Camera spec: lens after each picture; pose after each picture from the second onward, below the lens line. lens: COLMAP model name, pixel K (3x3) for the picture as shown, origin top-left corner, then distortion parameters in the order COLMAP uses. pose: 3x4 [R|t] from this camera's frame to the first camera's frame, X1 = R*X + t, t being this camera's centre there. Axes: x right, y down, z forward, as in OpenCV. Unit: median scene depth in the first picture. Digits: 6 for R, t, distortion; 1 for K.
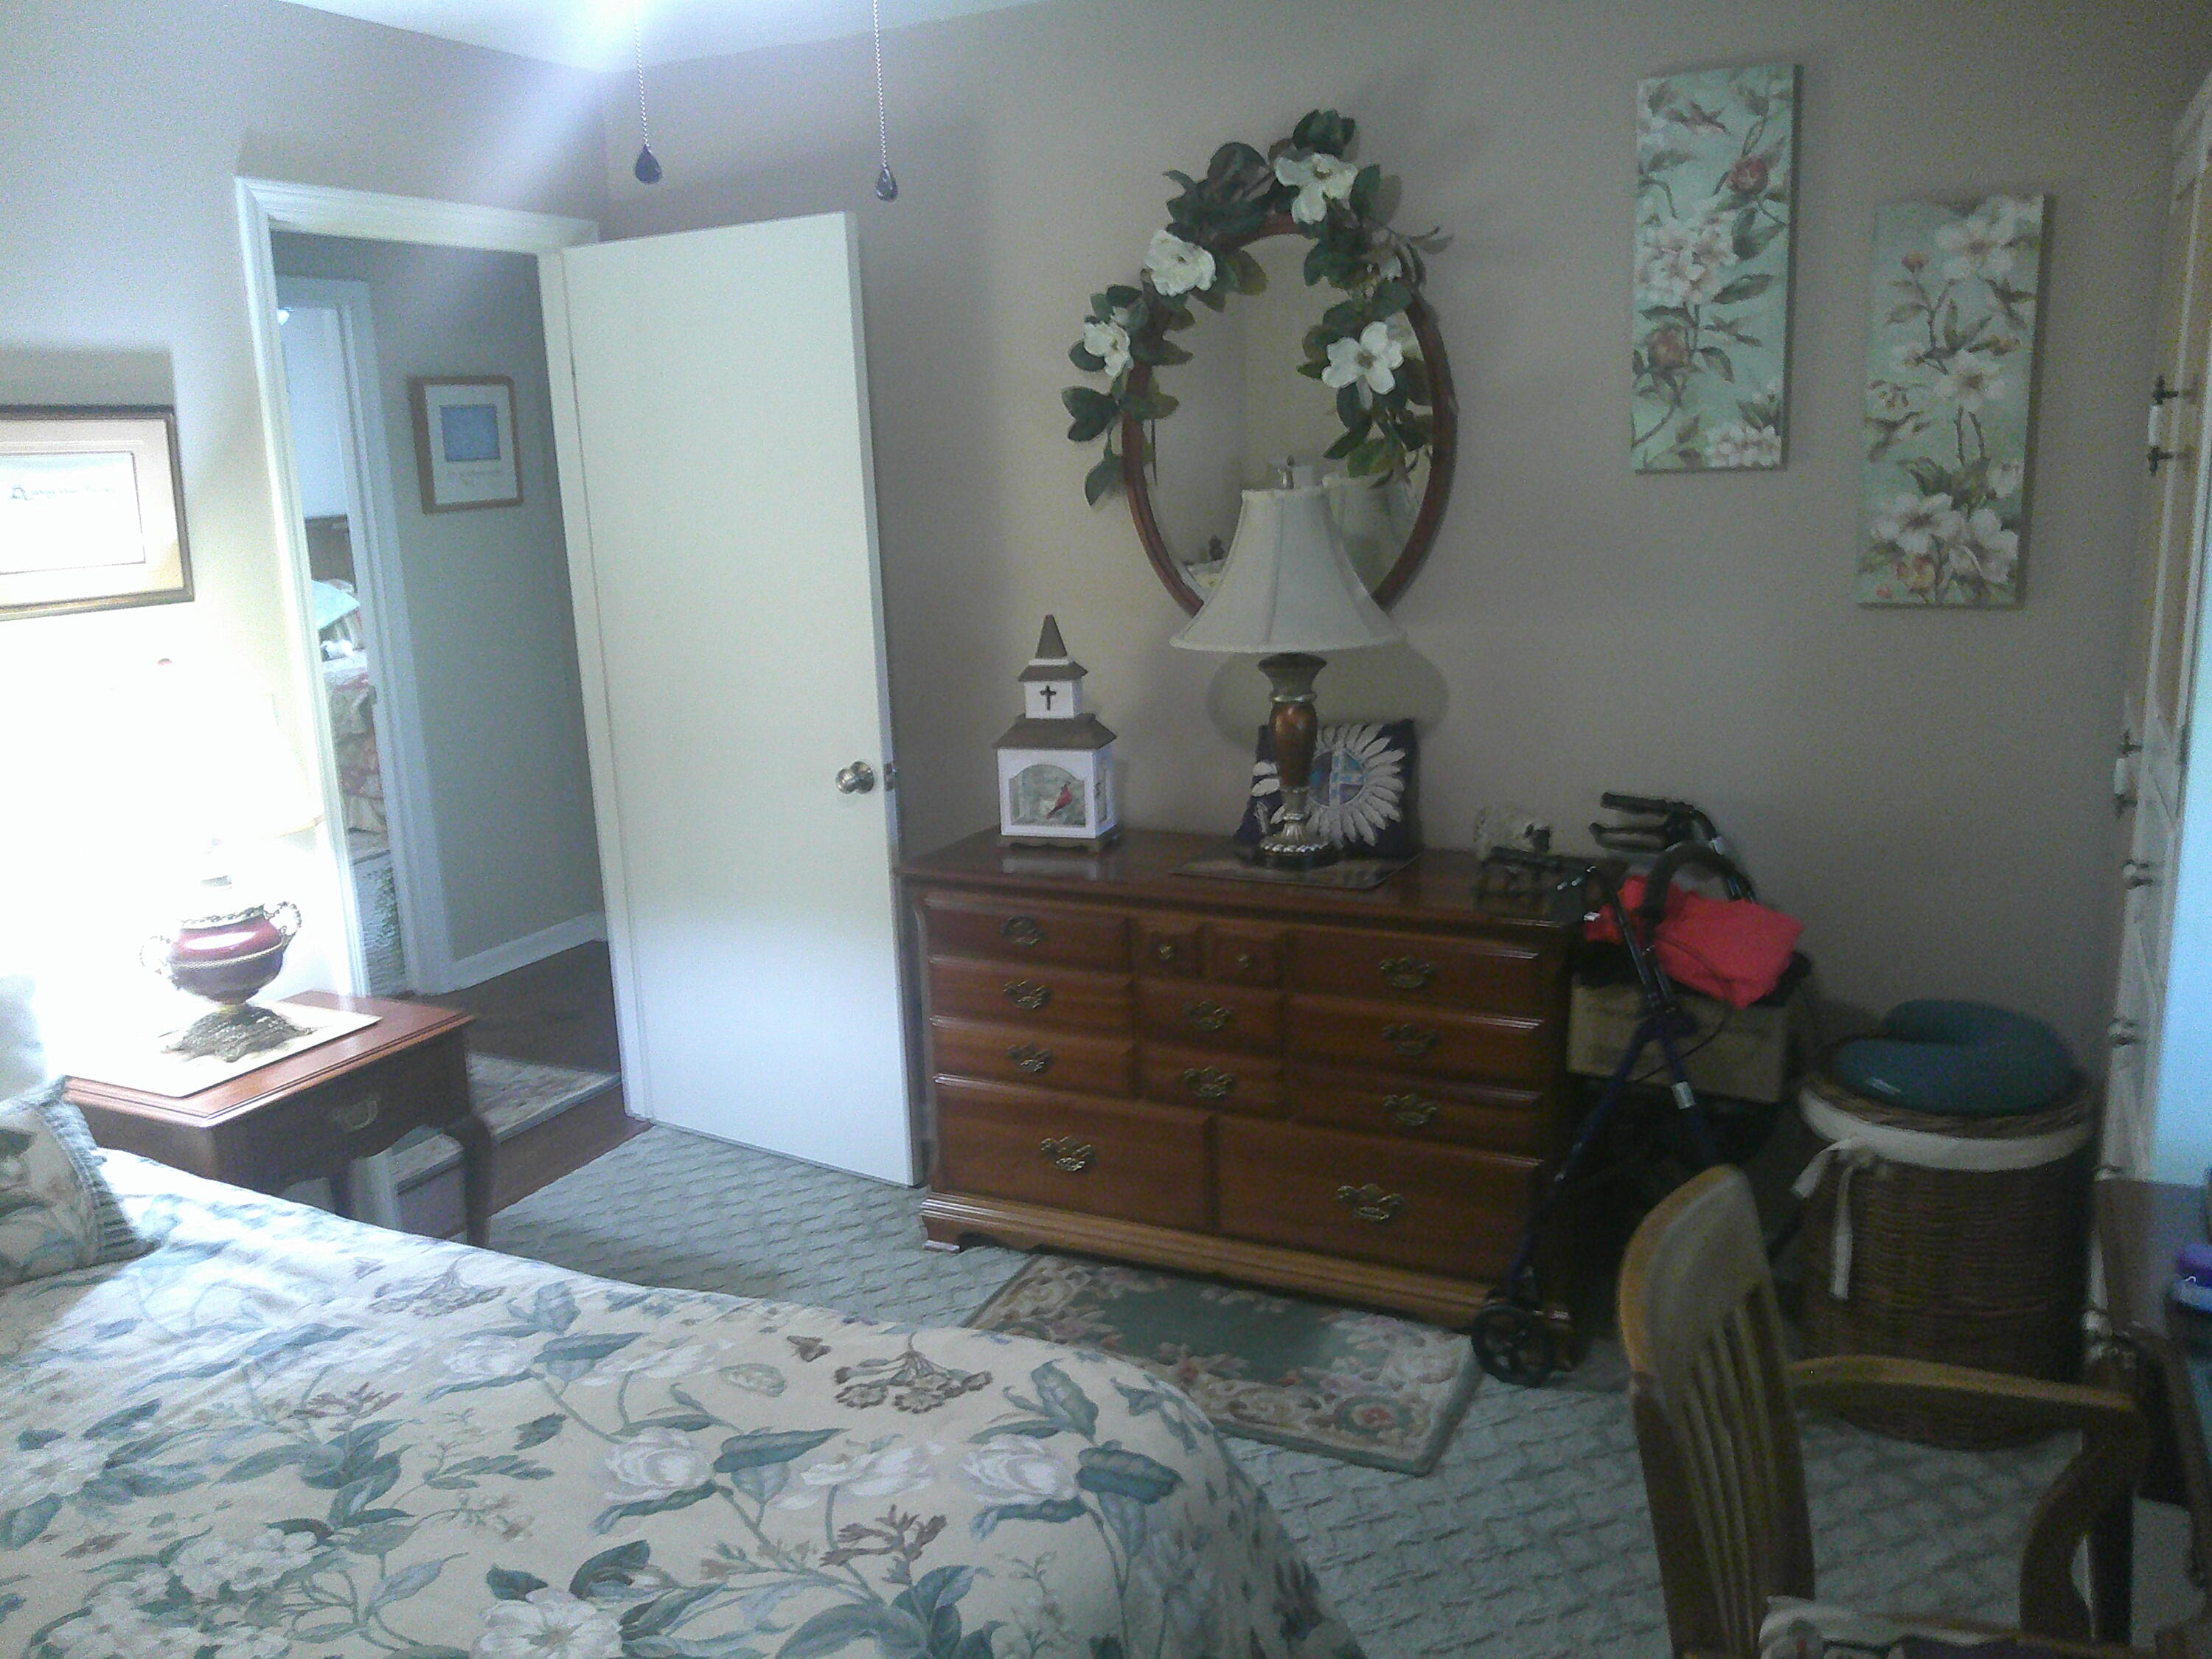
lens RADIAL K [[1794.0, 0, 1106.0], [0, 1794.0, 829.5], [0, 0, 1]] dist [0.009832, -0.067975]
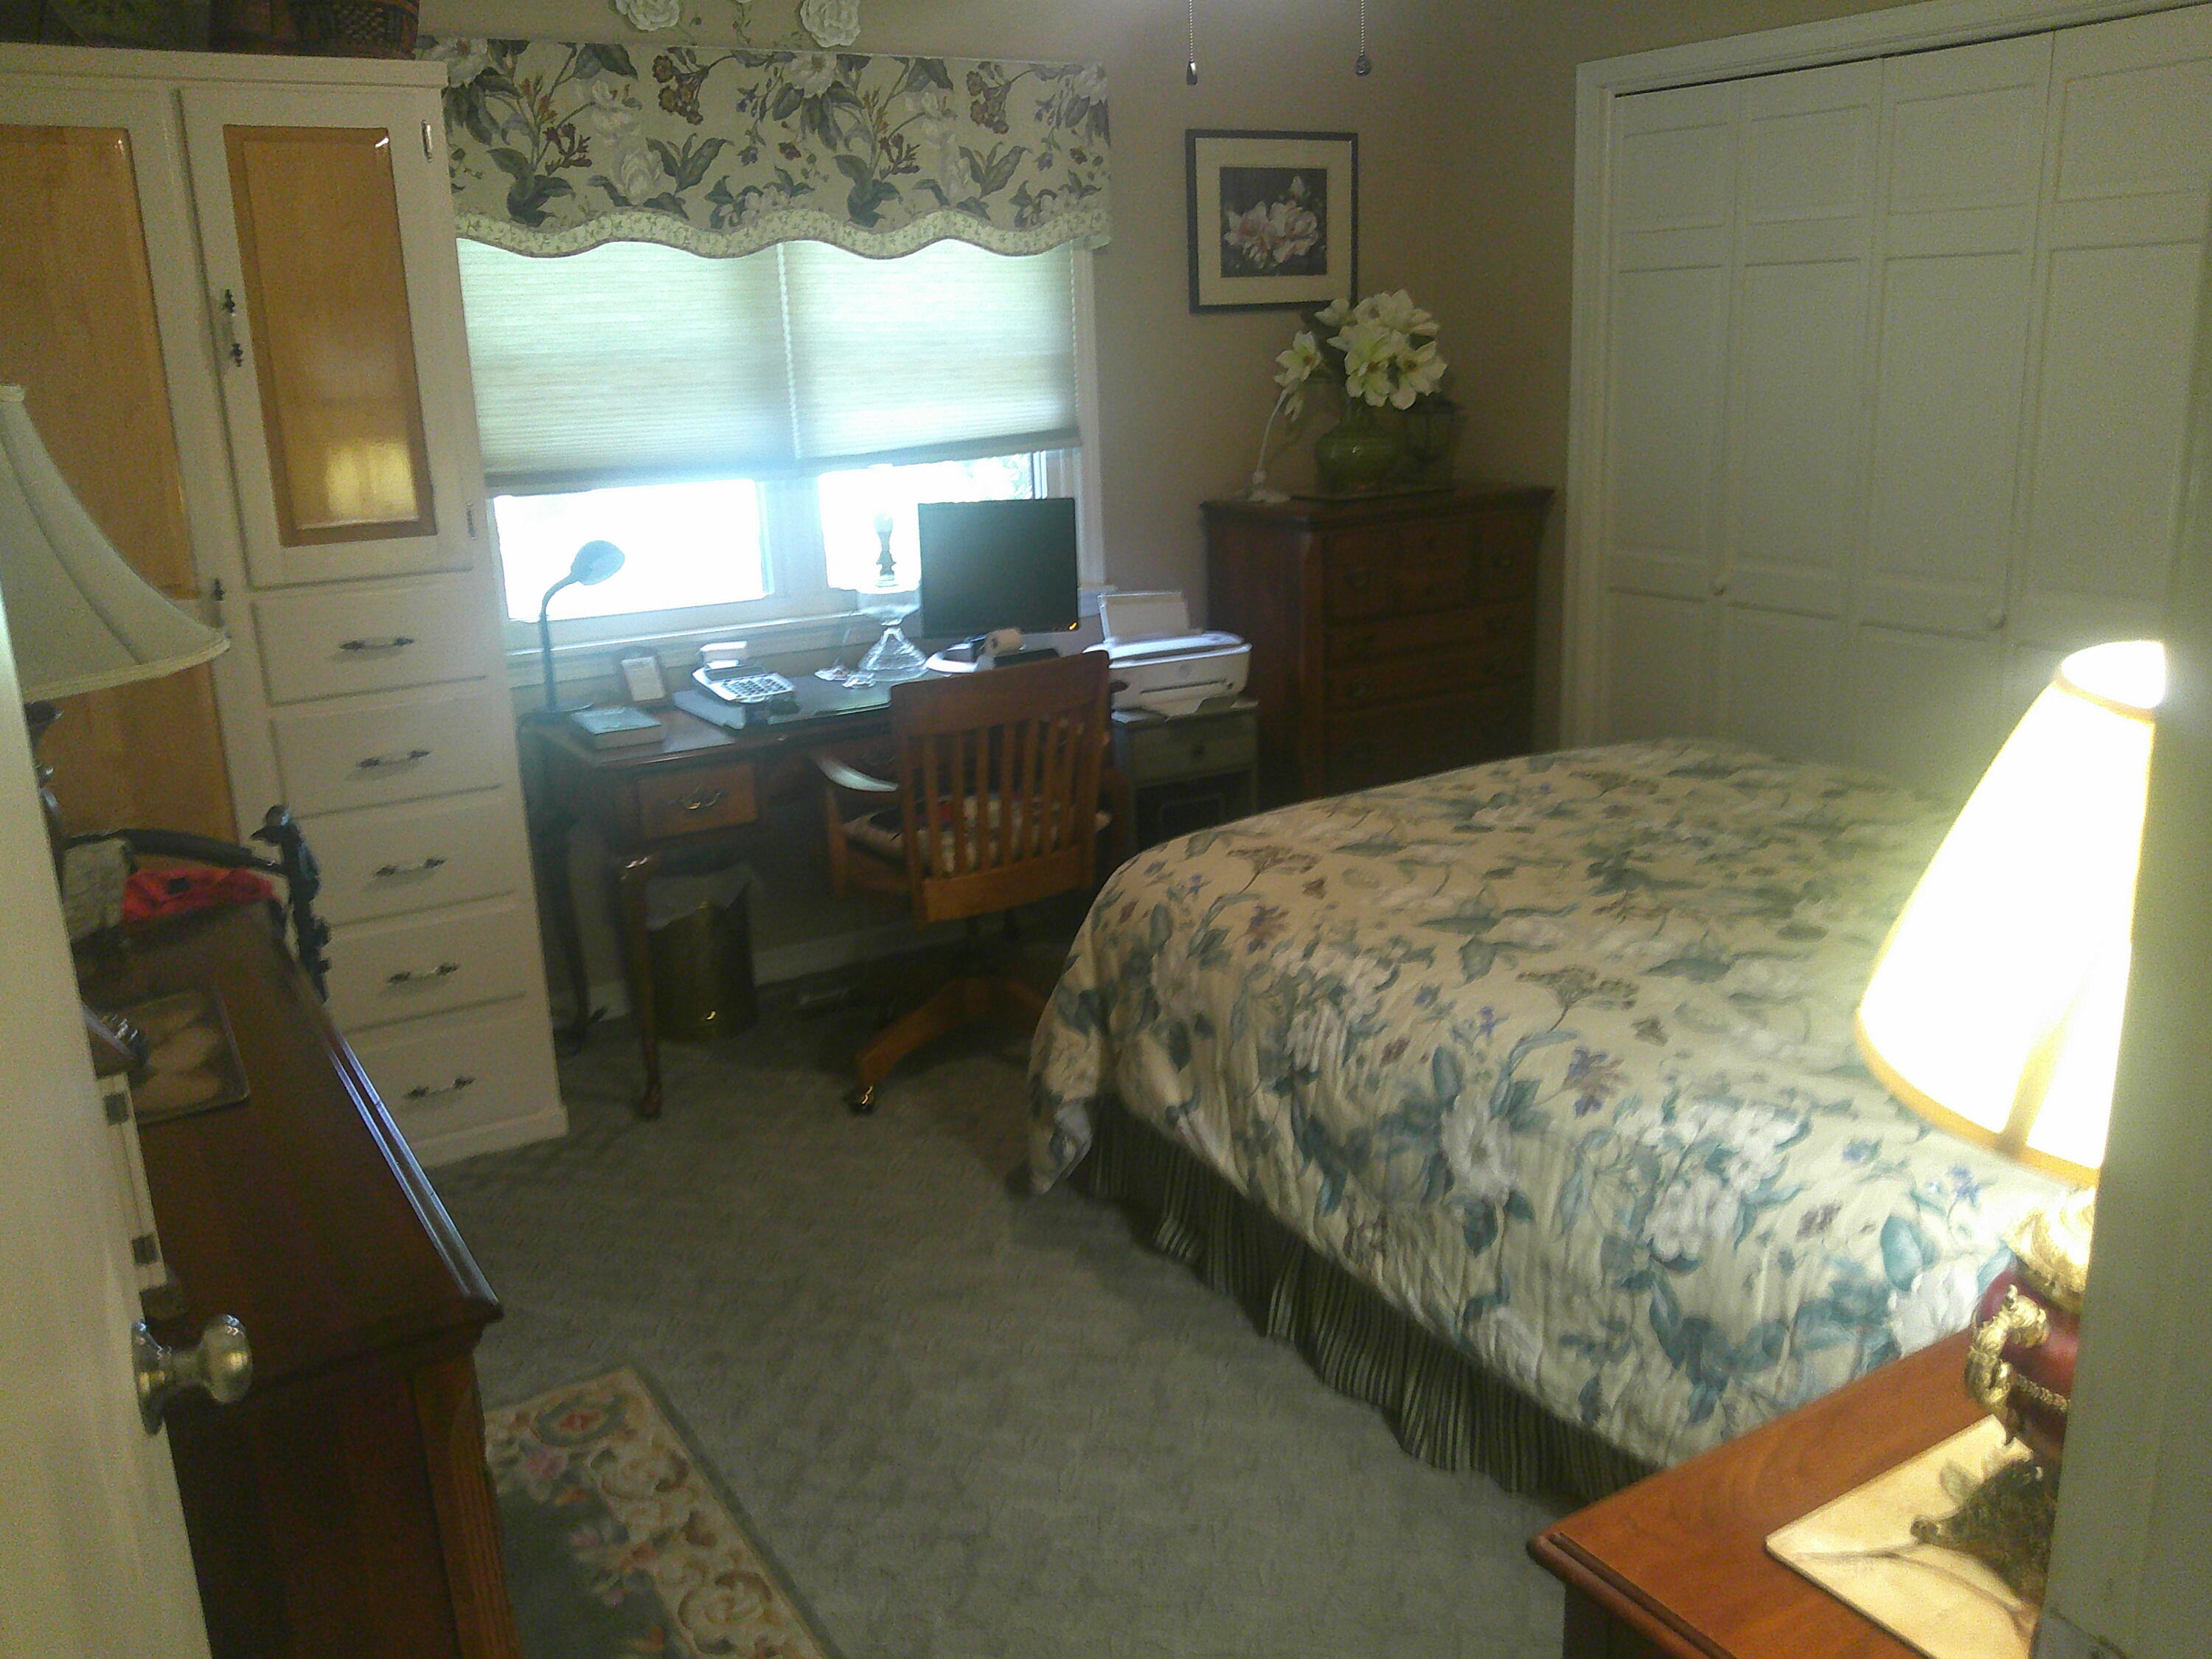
lens RADIAL K [[1828.8, 0, 1102.6], [0, 1828.8, 841.3], [0, 0, 1]] dist [0.187656, -0.455072]
pose [[-0.845577, -0.086628, 0.526778, -0.875380], [0.174227, 0.887939, 0.425687, -0.444664], [-0.504623, 0.451730, -0.735728, 2.368236]]
